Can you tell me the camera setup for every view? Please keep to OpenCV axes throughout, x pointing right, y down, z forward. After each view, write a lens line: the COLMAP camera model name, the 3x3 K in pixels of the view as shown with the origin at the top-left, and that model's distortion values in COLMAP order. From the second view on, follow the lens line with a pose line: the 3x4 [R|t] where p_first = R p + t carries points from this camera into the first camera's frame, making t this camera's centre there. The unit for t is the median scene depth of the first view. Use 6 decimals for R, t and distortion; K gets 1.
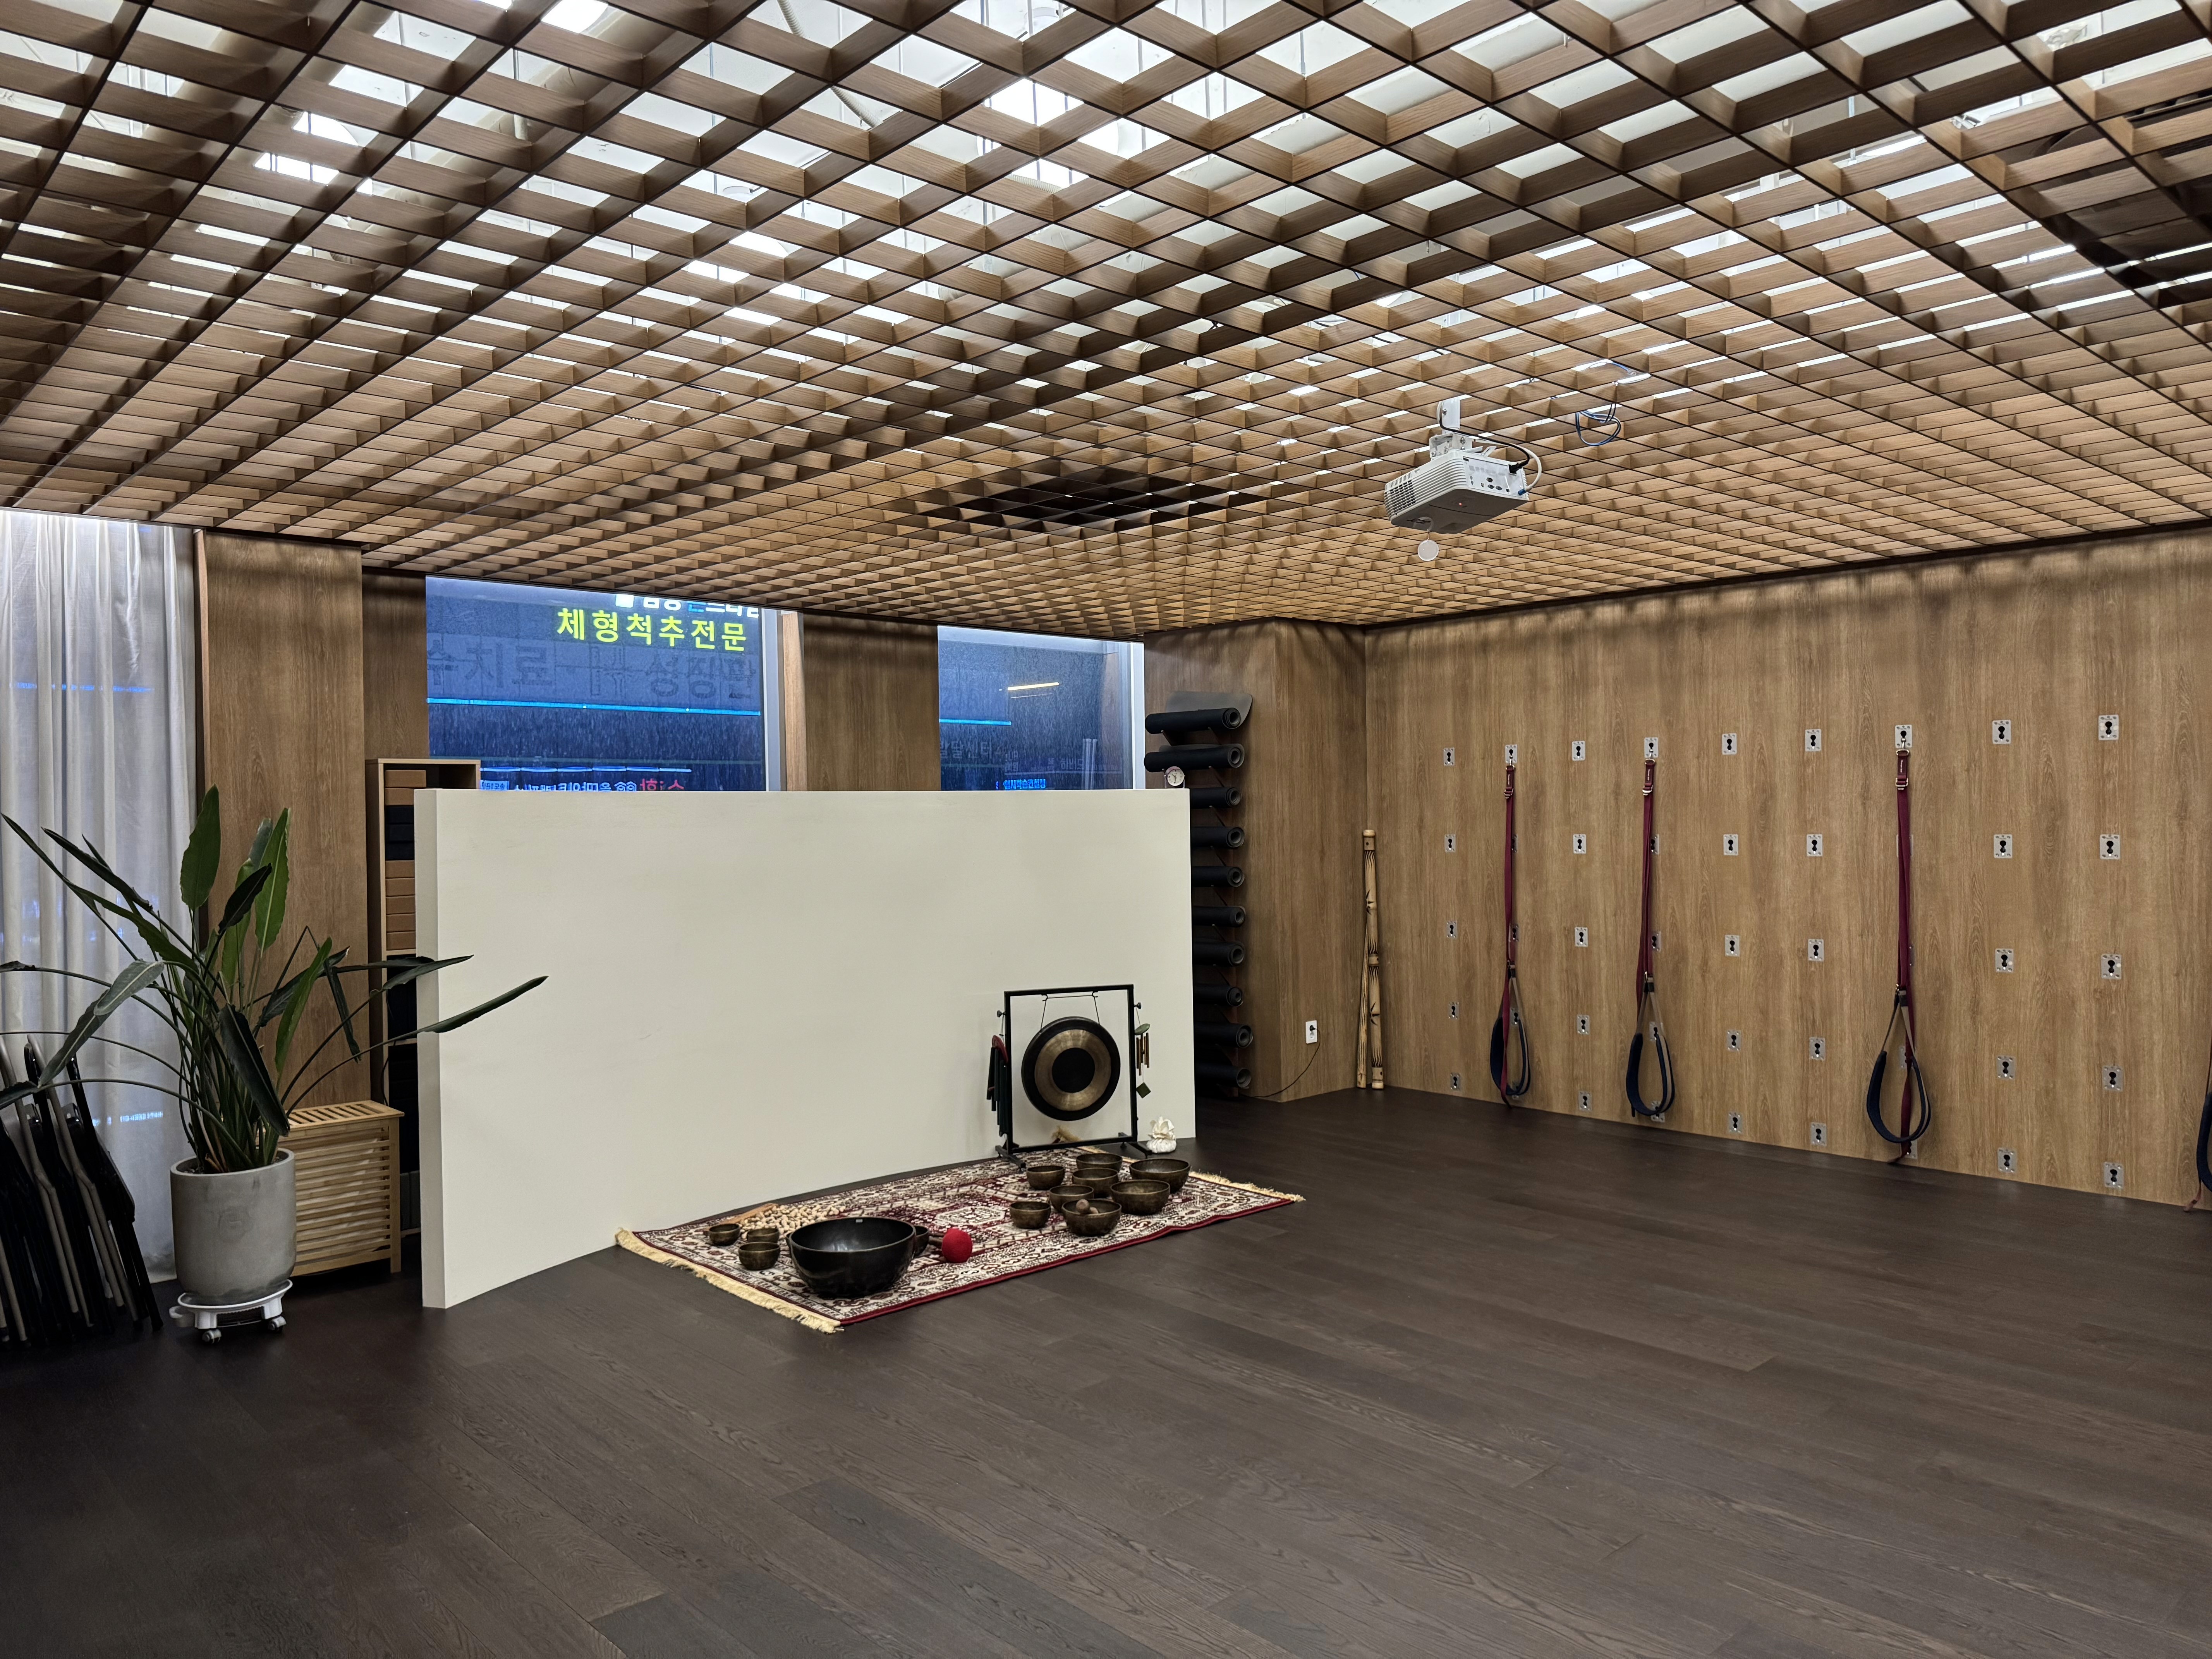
lens RADIAL K [[1544.7, 0, 1106.0], [0, 1544.7, 829.5], [0, 0, 1]] dist [0.077952, -0.123670]
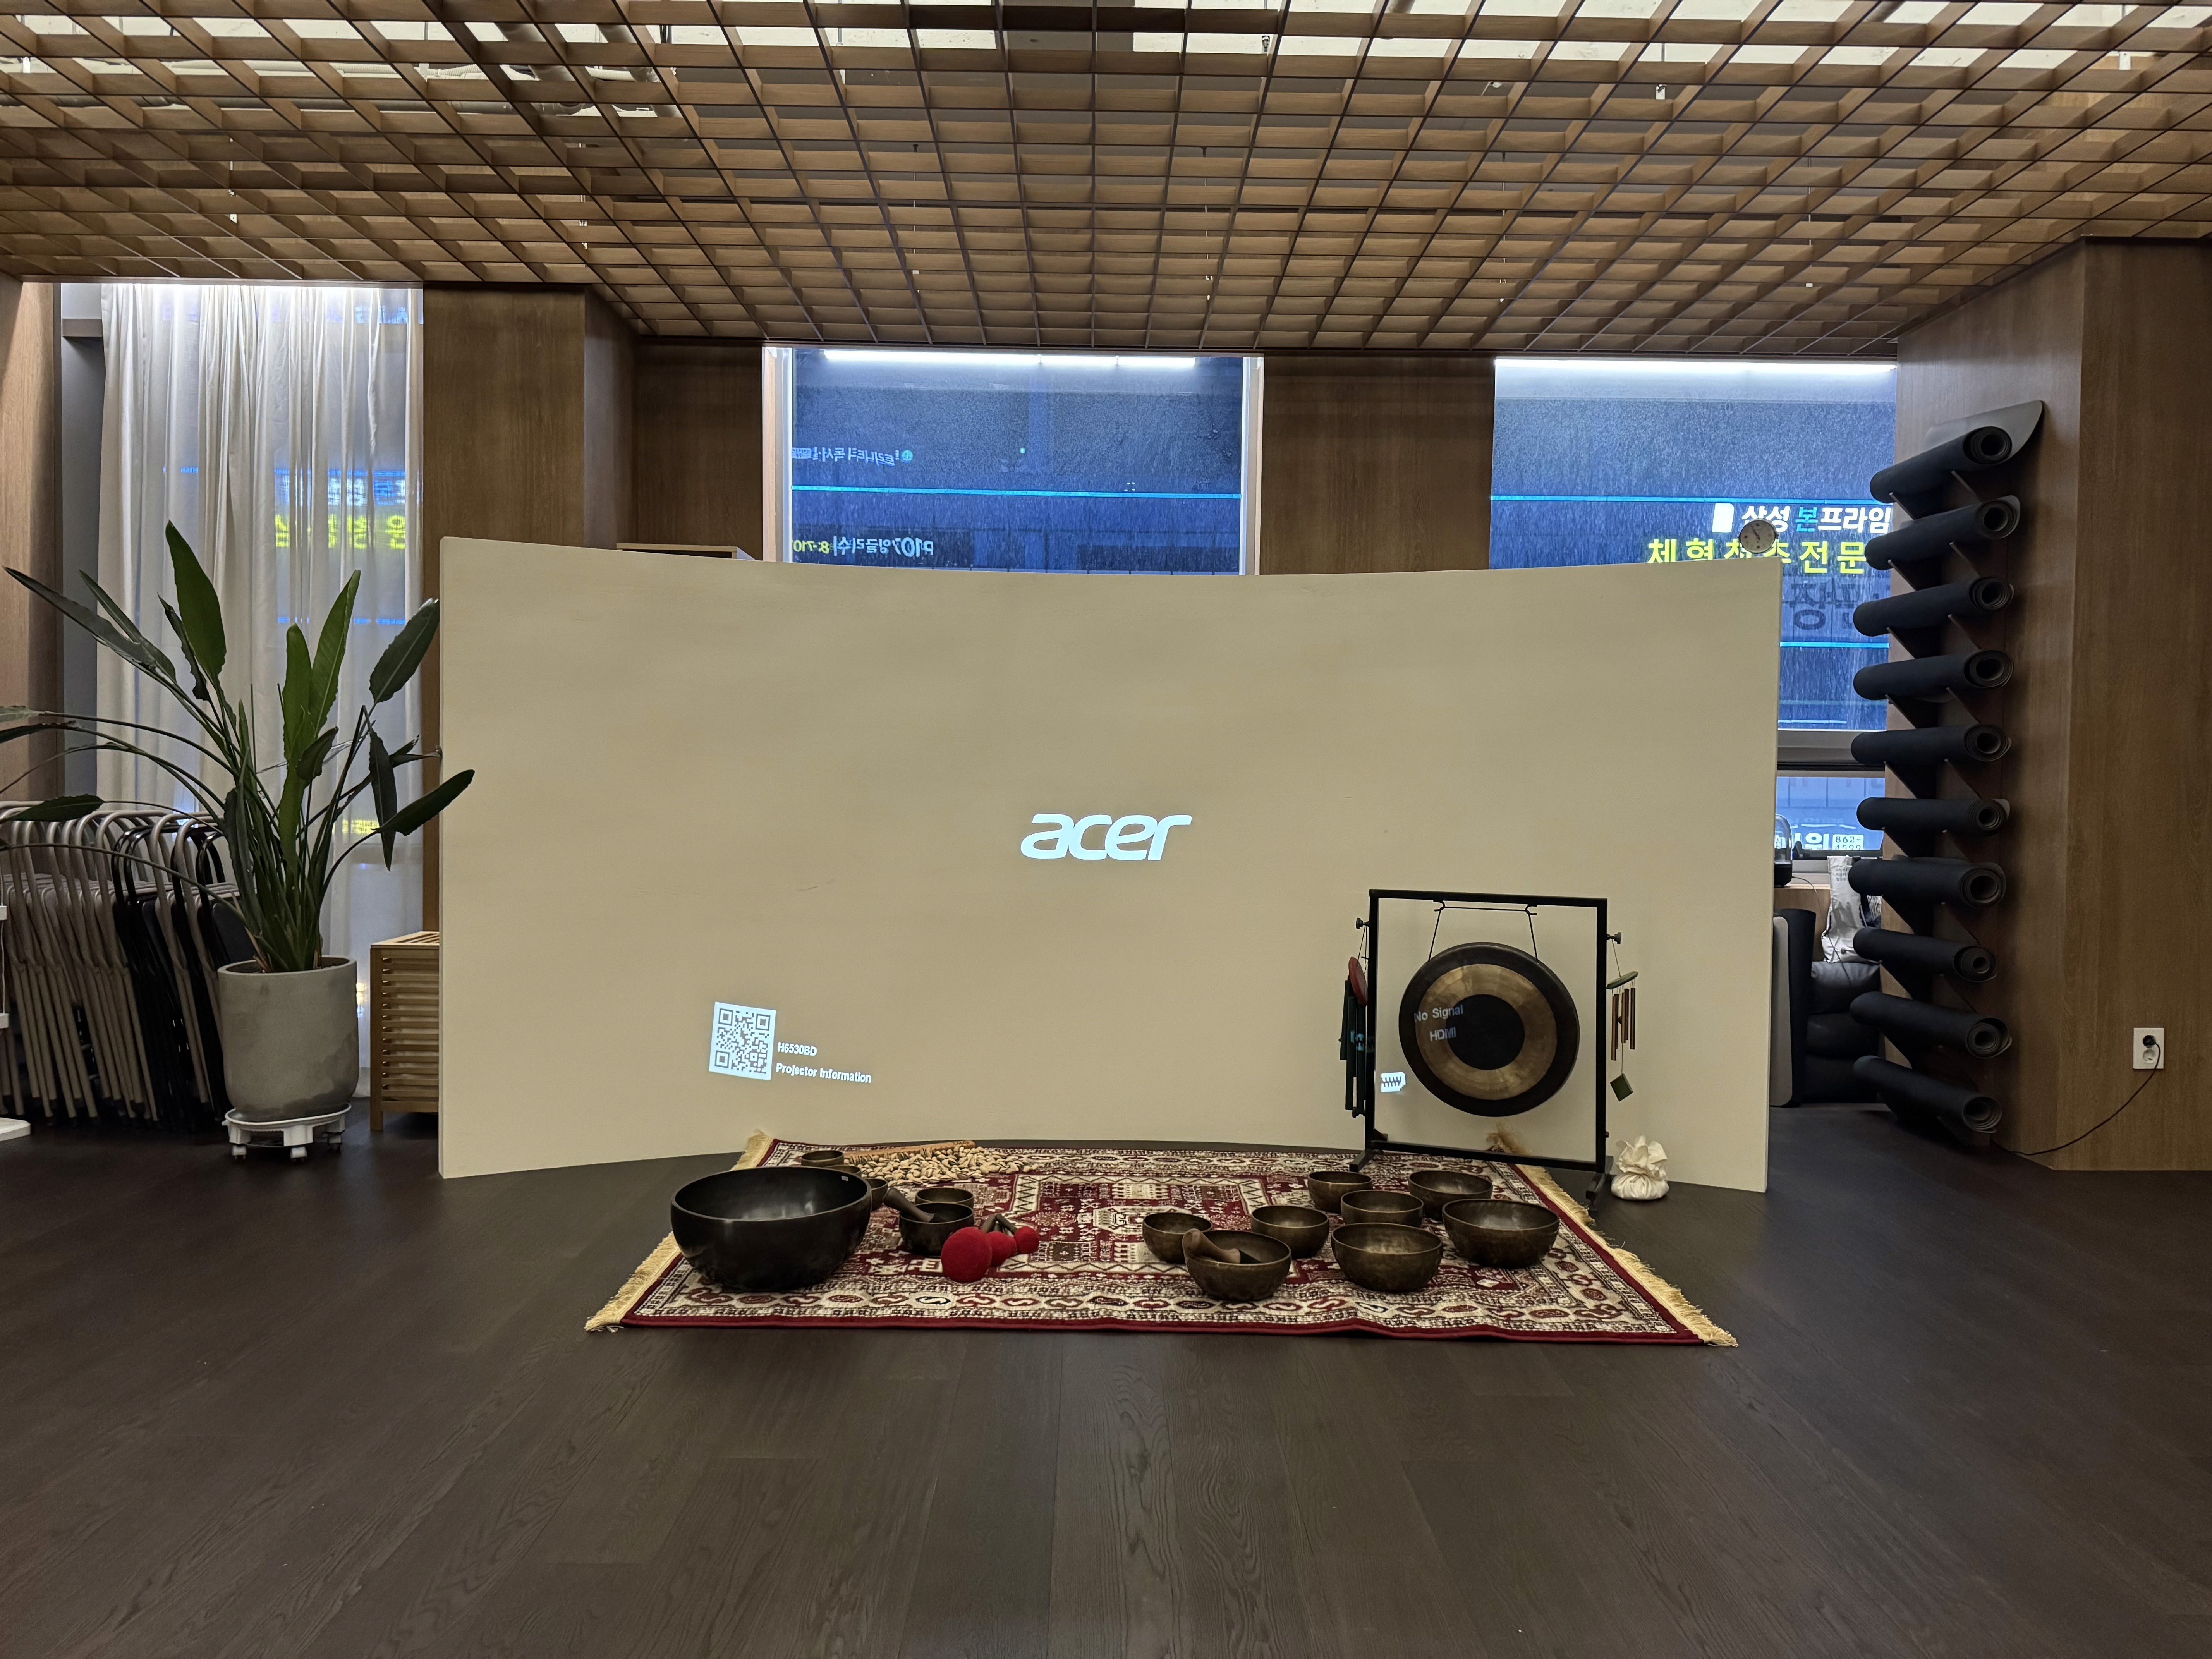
lens RADIAL K [[1544.7, 0, 1106.0], [0, 1544.7, 829.5], [0, 0, 1]] dist [0.077952, -0.123670]
pose [[0.735986, 0.047169, -0.675352, 0.312996], [-0.033067, 0.998884, 0.033729, 0.071738], [0.676189, -0.002492, 0.736724, 0.530886]]
